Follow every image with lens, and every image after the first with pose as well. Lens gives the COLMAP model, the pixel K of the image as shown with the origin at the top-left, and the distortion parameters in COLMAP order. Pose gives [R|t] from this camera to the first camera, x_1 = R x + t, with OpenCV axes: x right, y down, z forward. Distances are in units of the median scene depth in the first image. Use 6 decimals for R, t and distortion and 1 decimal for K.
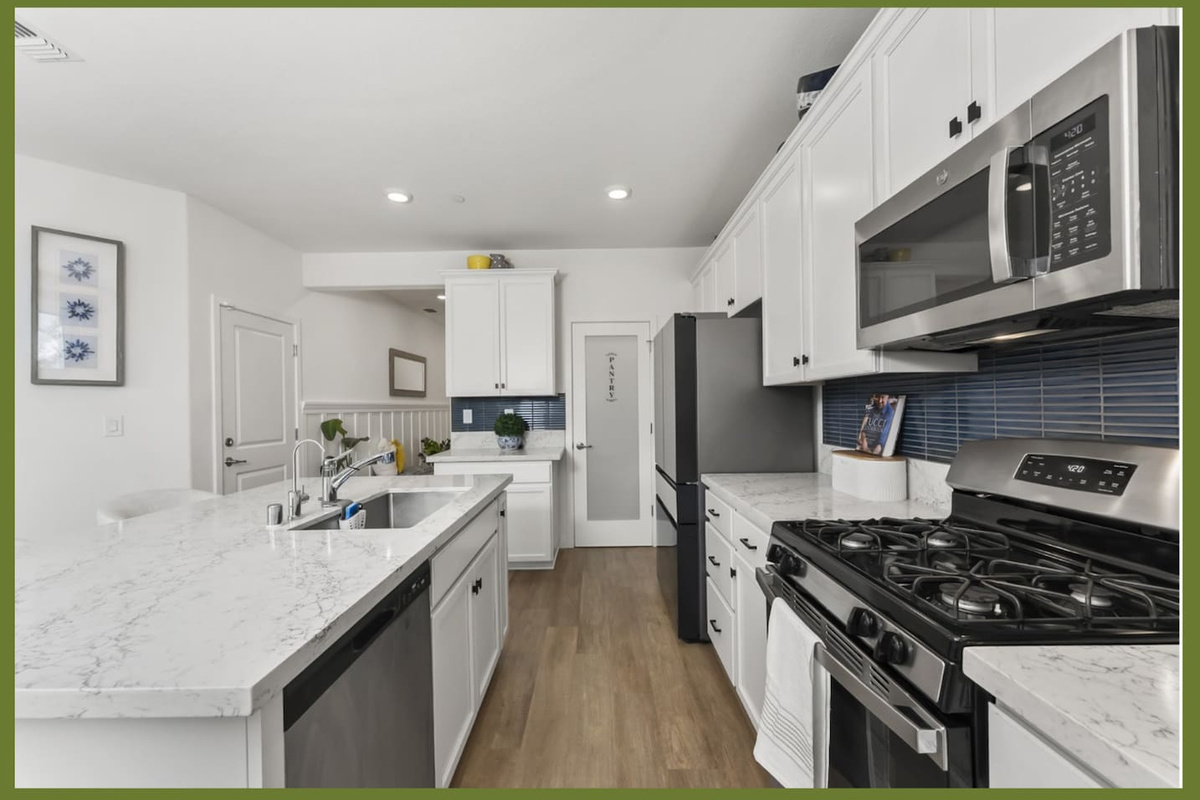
lens RADIAL K [[469.0, 0, 603.3], [0, 469.0, 406.6], [0, 0, 1]] dist [0.000611, -0.000223]
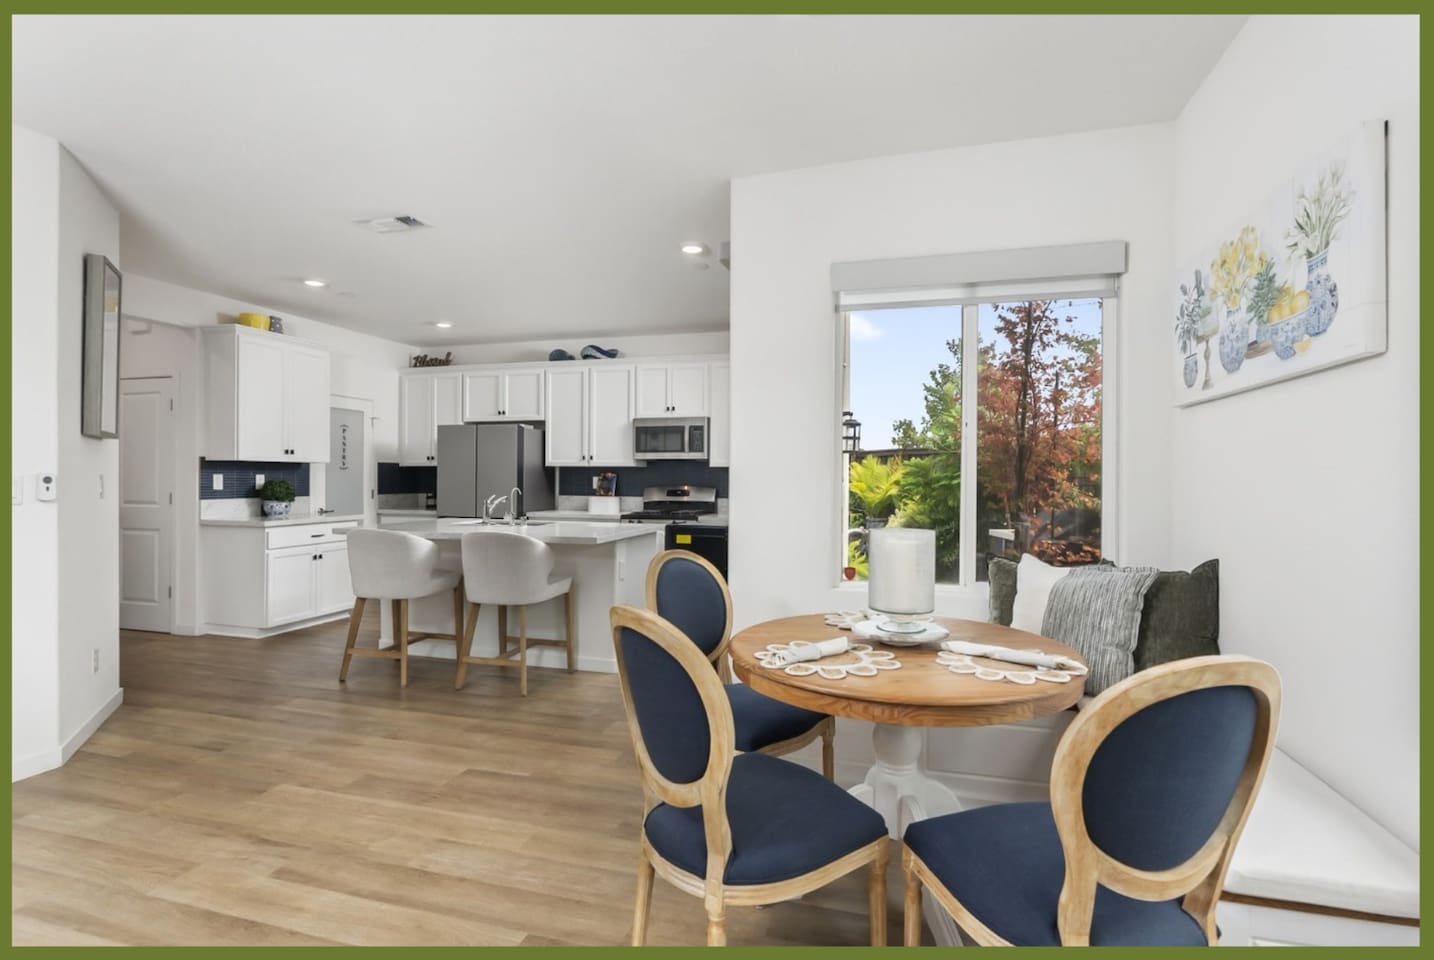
lens RADIAL K [[620.5, 0, 715.1], [0, 620.5, 474.2], [0, 0, 1]] dist [0.000417, -0.000740]
pose [[0.252465, 0.021633, 0.967364, -1.245863], [-0.009670, 0.999757, -0.019833, 0.021643], [-0.967558, -0.004347, 0.252612, -0.216475]]
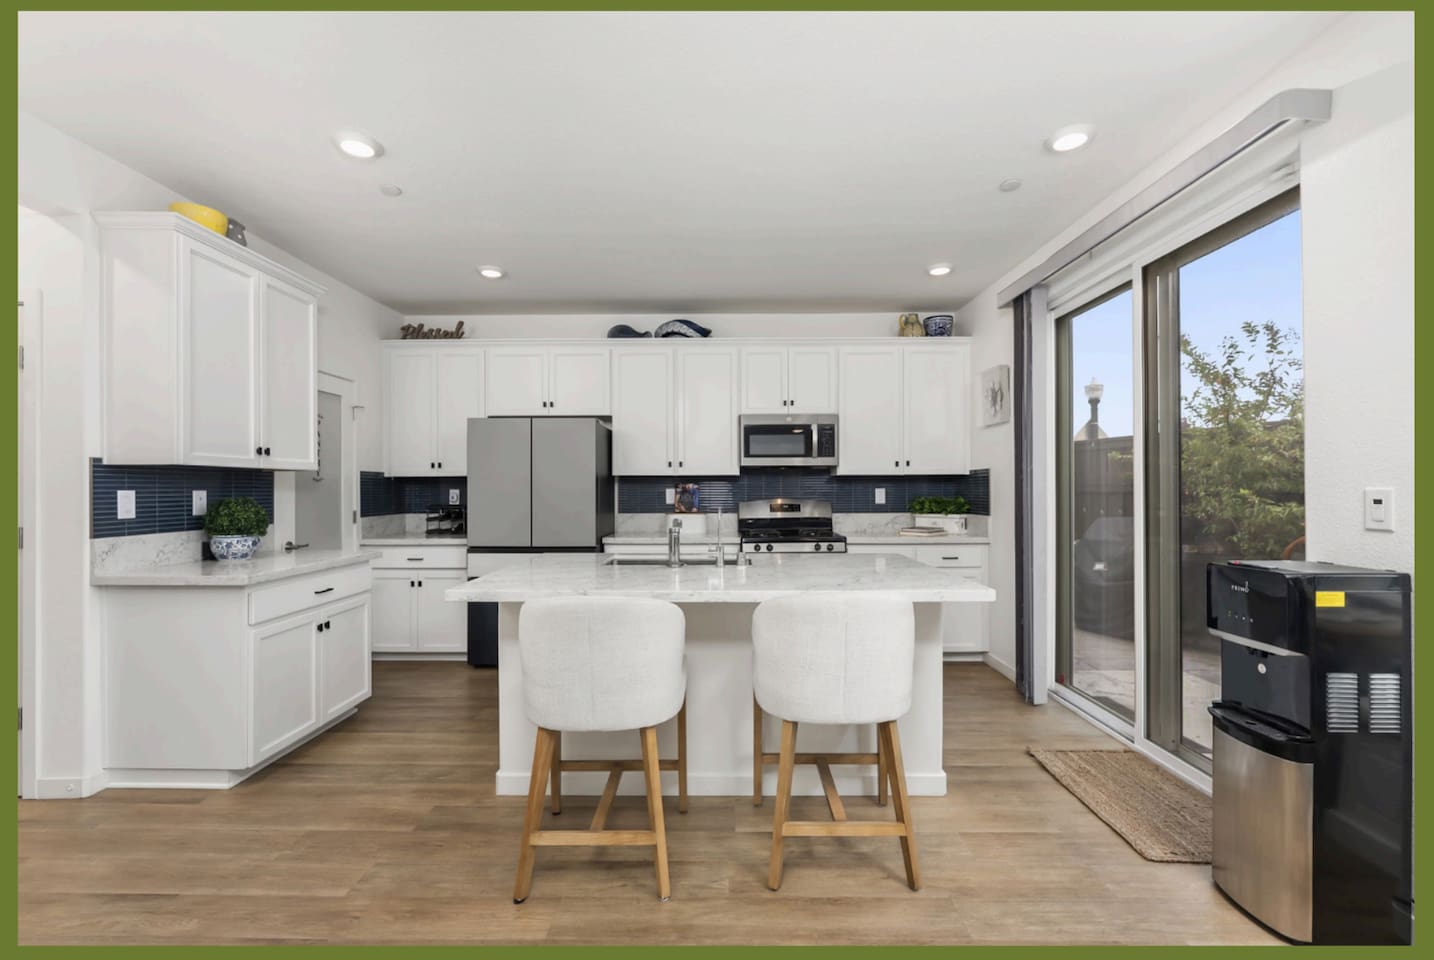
lens RADIAL K [[560.4, 0, 720.9], [0, 560.4, 487.8], [0, 0, 1]] dist [0.000611, -0.000223]
pose [[0.007048, 0.017216, 0.999827, -0.904657], [0.004112, 0.999843, -0.017246, 0.017221], [-0.999967, 0.004233, 0.006976, 0.402077]]
